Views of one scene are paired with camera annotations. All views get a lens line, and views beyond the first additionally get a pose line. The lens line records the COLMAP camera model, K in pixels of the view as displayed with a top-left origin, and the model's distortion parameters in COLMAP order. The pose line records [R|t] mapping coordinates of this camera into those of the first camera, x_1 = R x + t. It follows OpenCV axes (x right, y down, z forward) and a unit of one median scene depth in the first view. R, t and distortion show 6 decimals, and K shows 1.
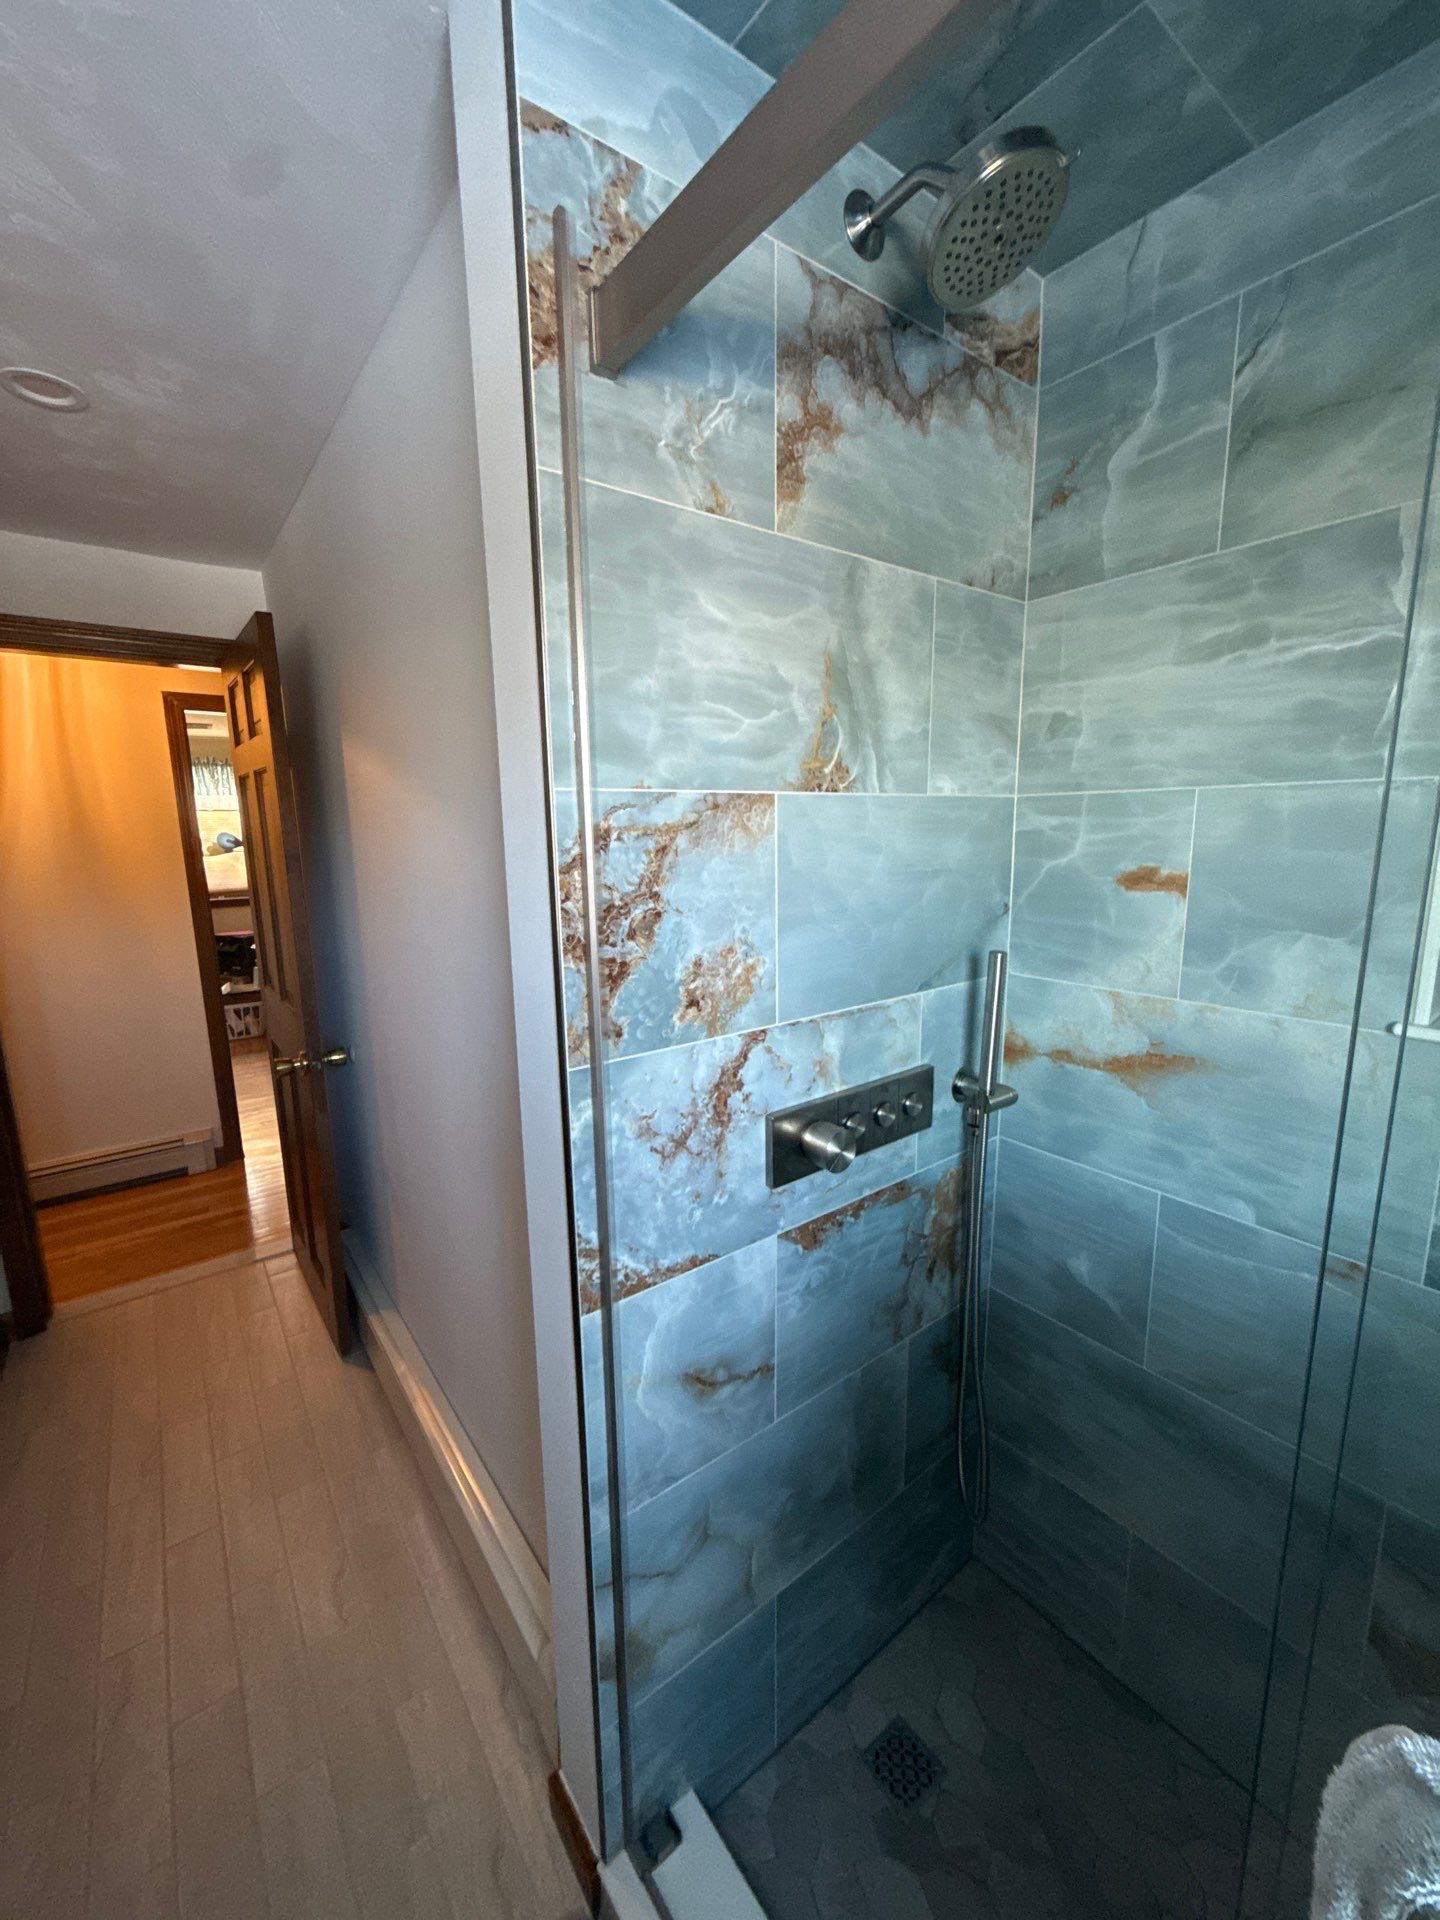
lens RADIAL K [[766.9, 0, 716.7], [0, 766.9, 961.6], [0, 0, 1]] dist [0.001893, -0.000779]
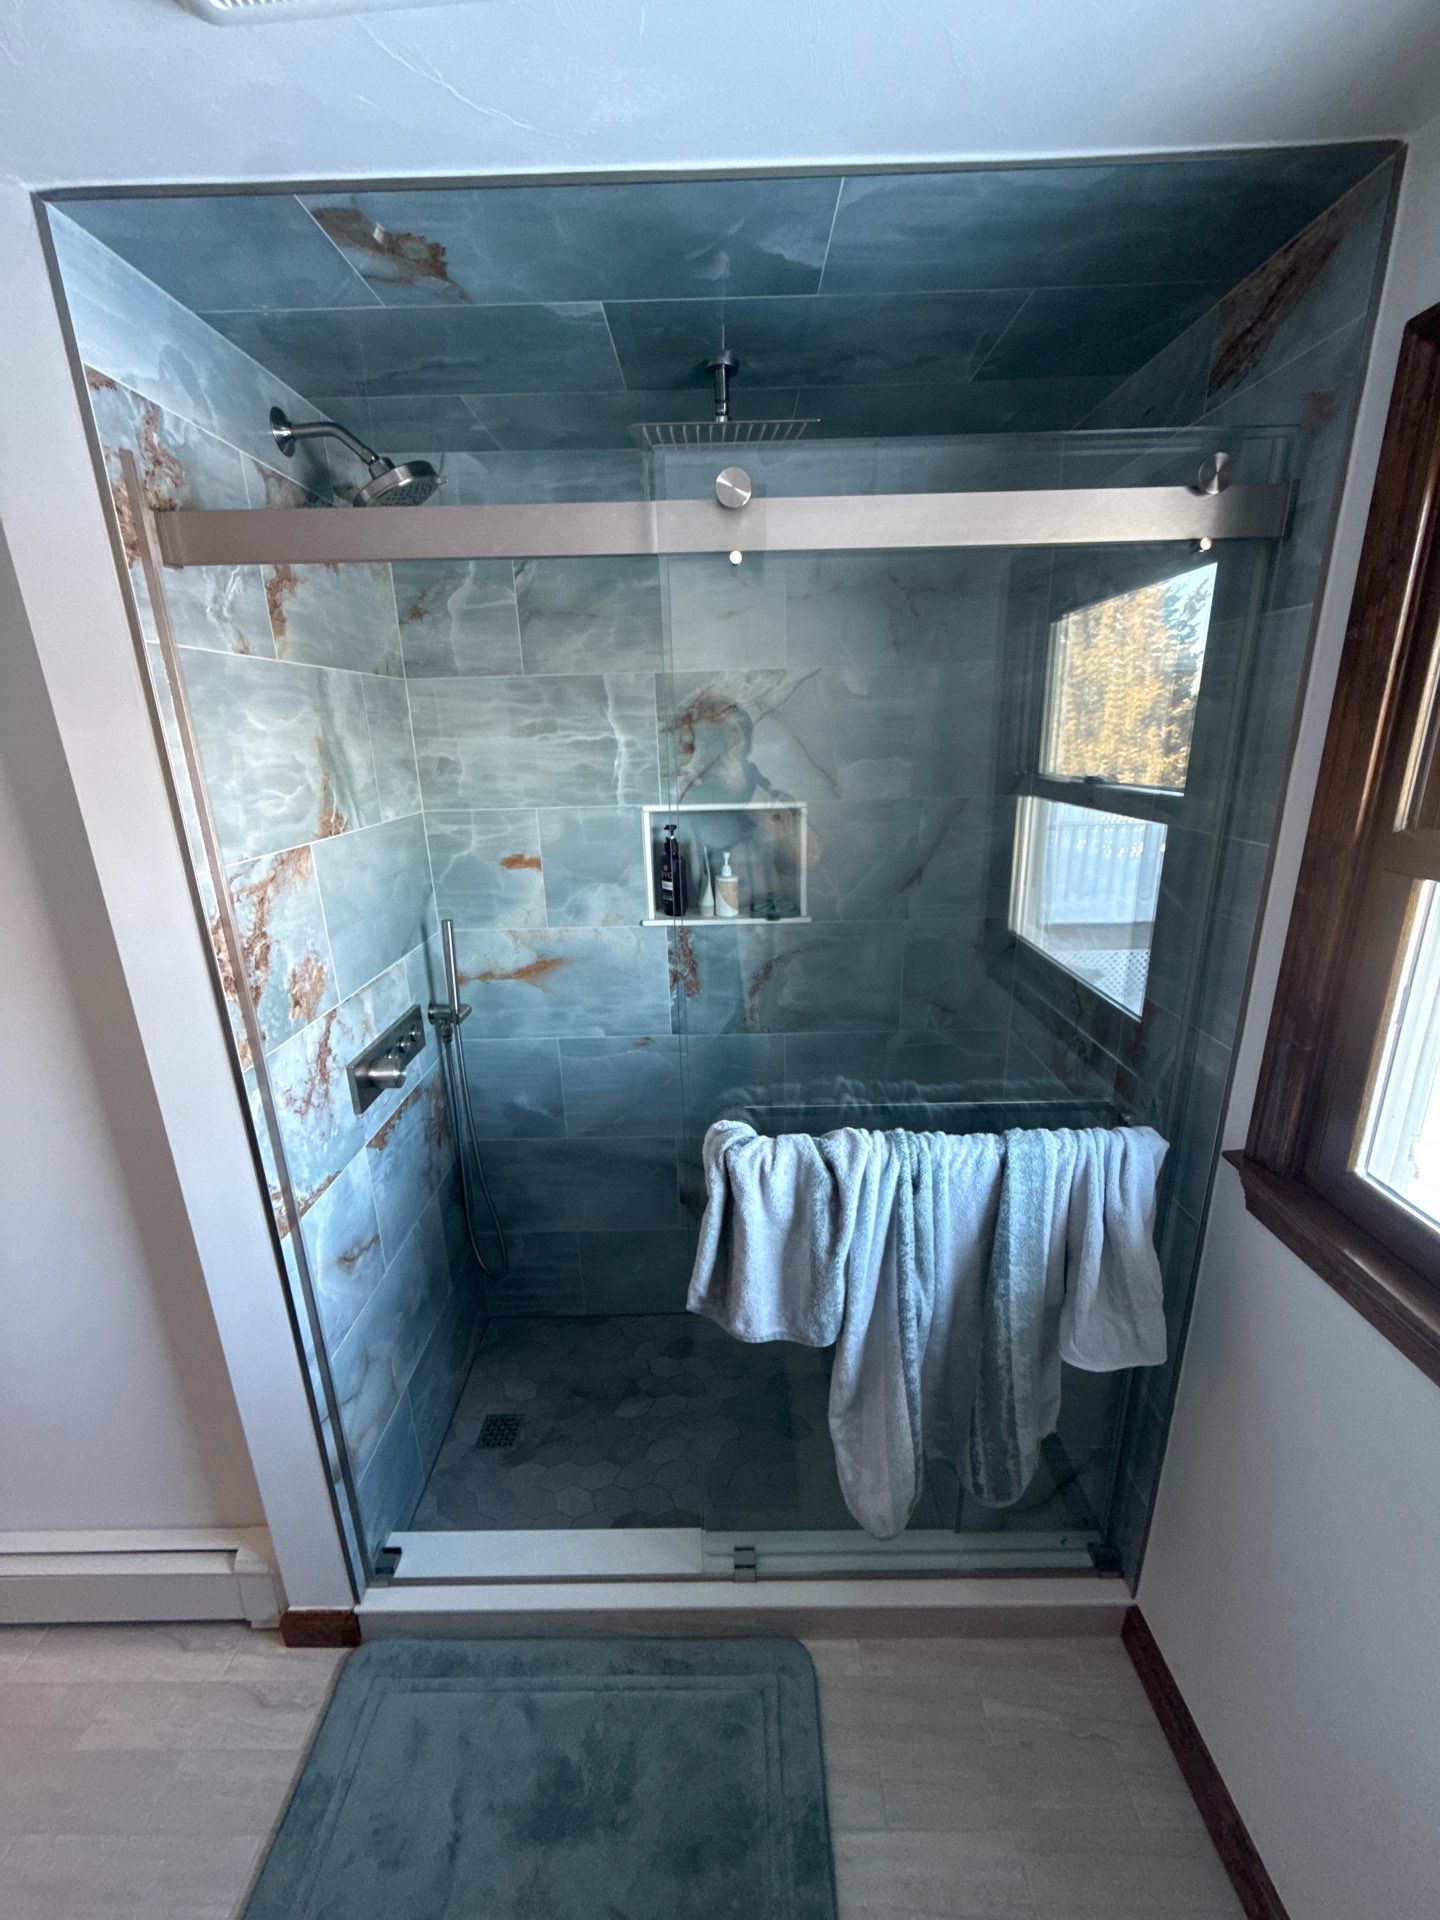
lens RADIAL K [[766.9, 0, 721.4], [0, 766.9, 957.2], [0, 0, 1]] dist [0.001893, -0.000779]
pose [[0.603640, -0.228077, 0.763937, -0.576921], [0.154779, 0.973501, 0.168342, -0.134432], [-0.782089, 0.016623, 0.622946, -0.450537]]
